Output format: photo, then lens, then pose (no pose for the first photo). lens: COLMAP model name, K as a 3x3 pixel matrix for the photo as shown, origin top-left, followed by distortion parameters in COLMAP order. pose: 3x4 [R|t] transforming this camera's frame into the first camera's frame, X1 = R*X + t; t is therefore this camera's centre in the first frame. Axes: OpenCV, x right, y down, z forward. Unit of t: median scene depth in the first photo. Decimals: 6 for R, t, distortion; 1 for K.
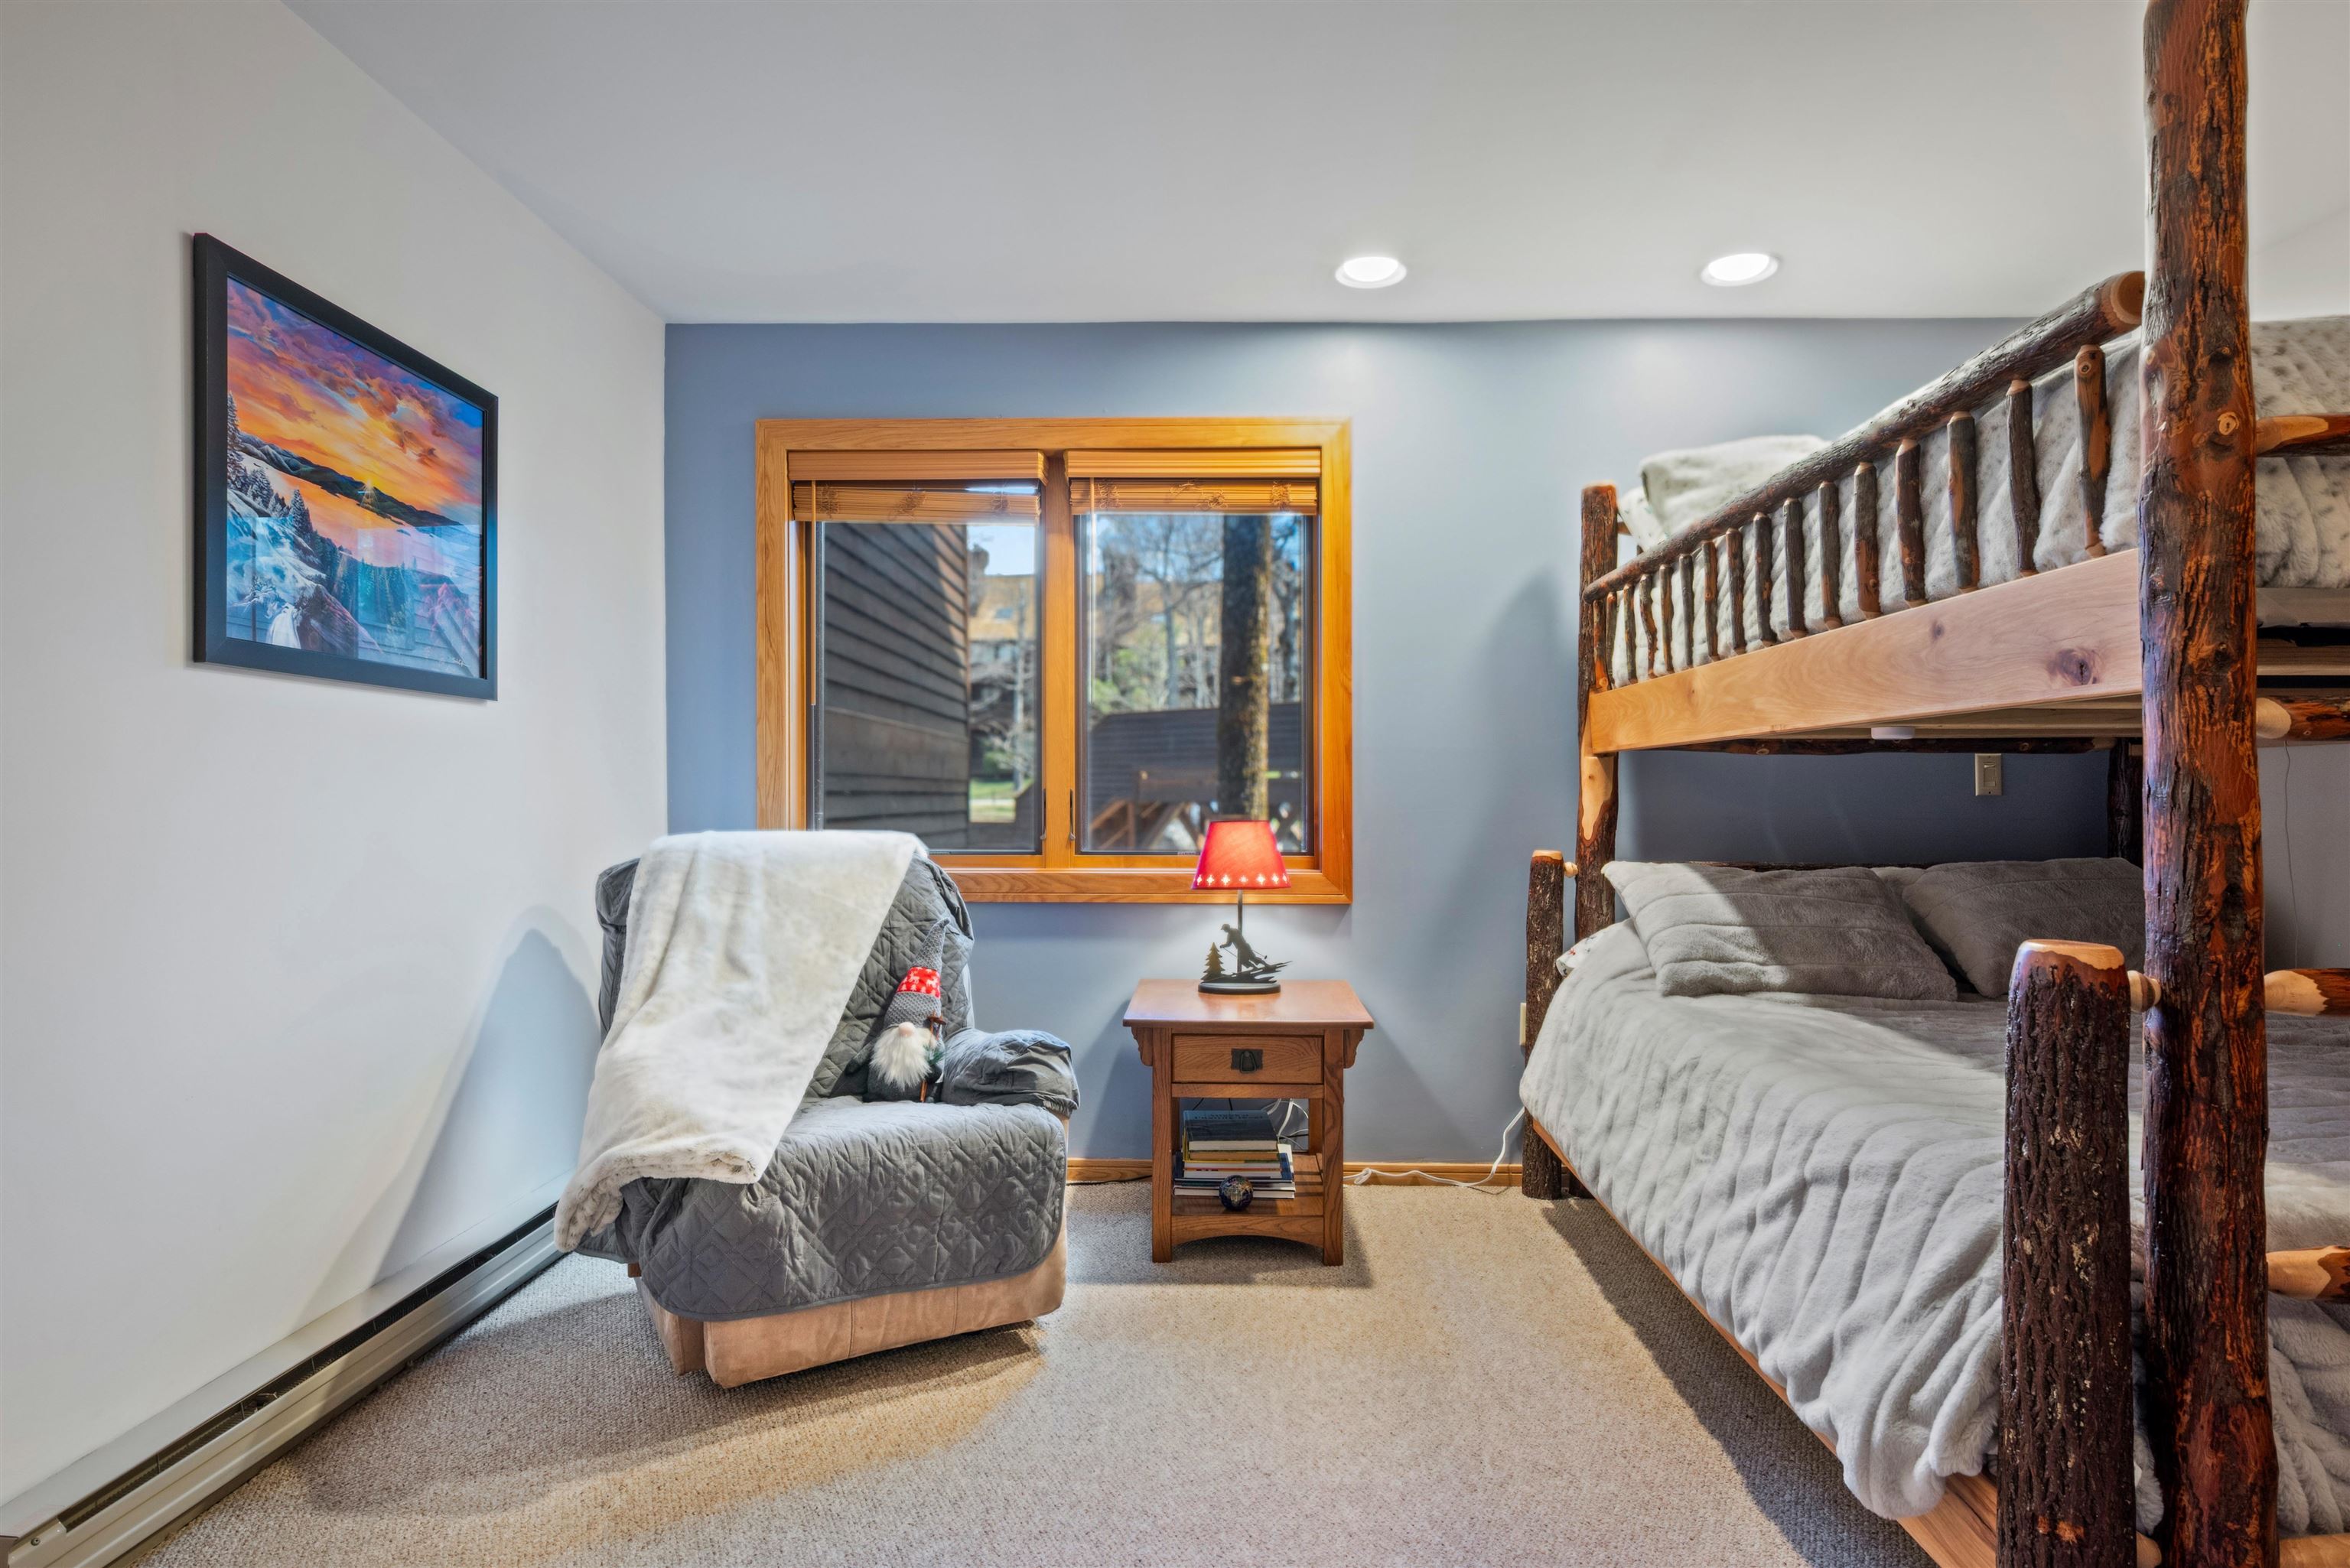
lens RADIAL K [[1248.6, 0, 1175.0], [0, 1248.6, 784.0], [0, 0, 1]] dist [-0.000890, 0.000001]
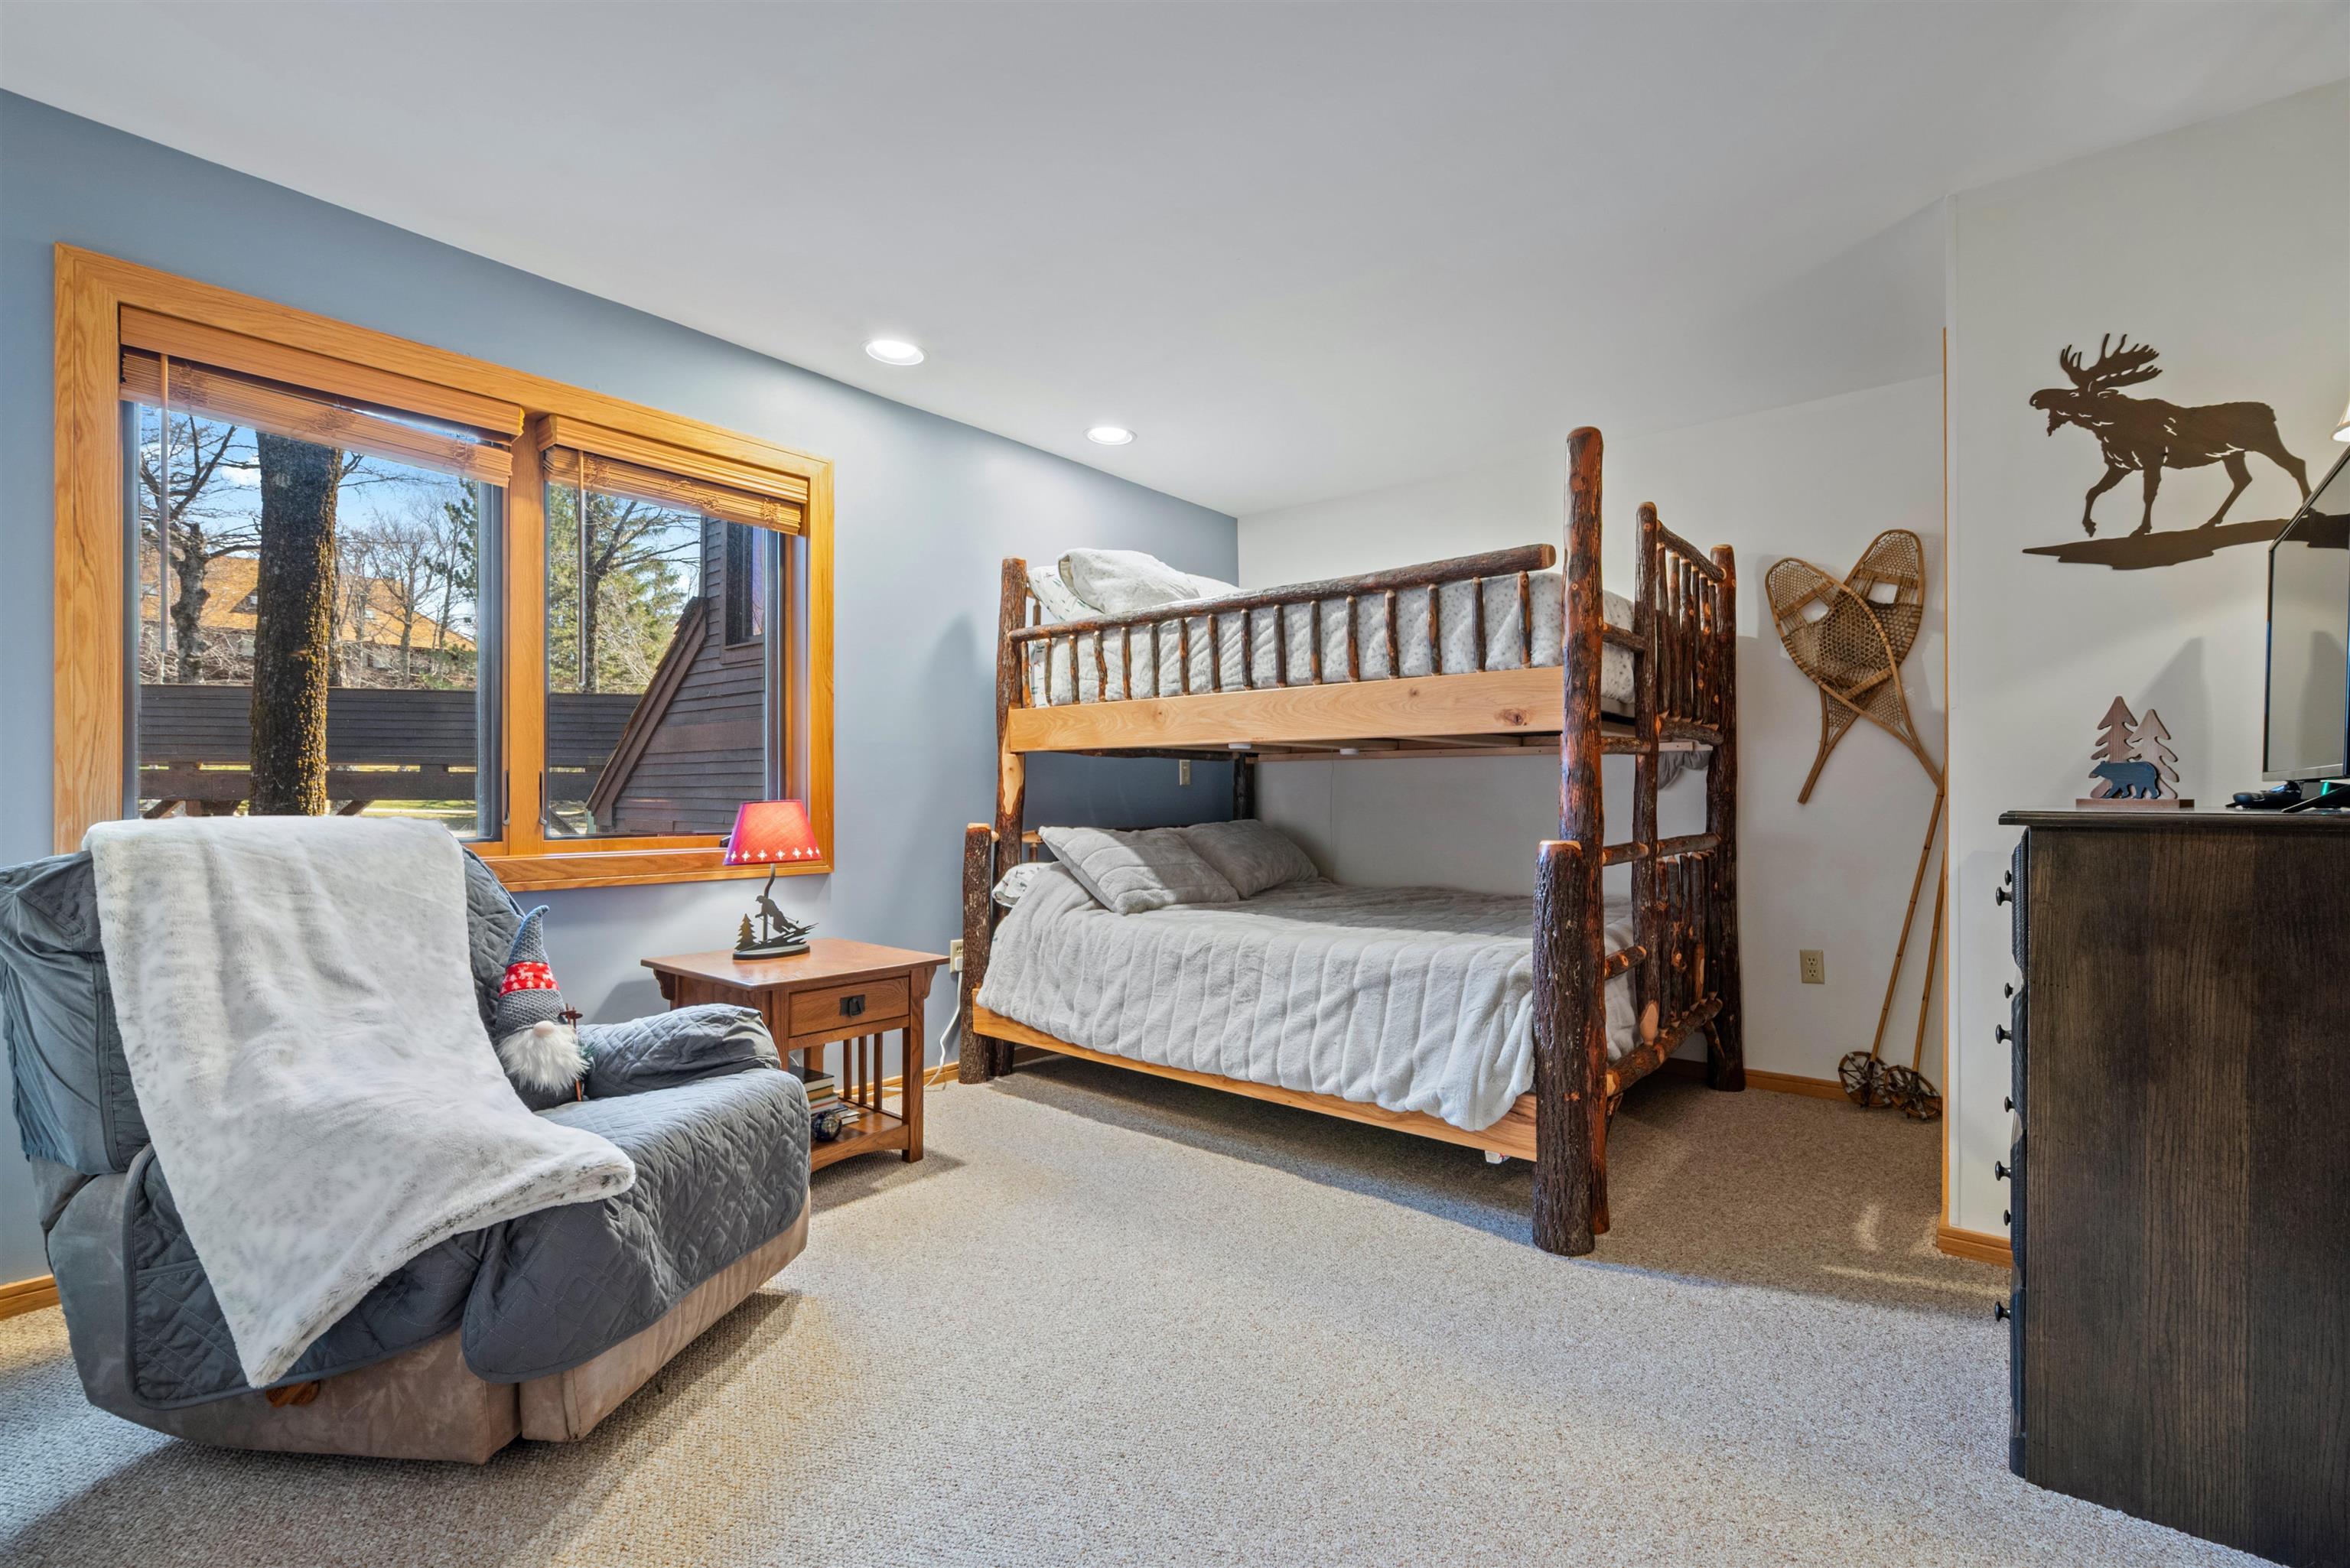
lens RADIAL K [[1032.5, 0, 1176.8], [0, 1032.5, 790.8], [0, 0, 1]] dist [-0.009623, 0.000301]
pose [[0.612650, 0.005706, 0.790333, -0.507740], [-0.008963, 0.999960, -0.000272, 0.019077], [-0.790303, -0.006917, 0.612677, 0.174135]]
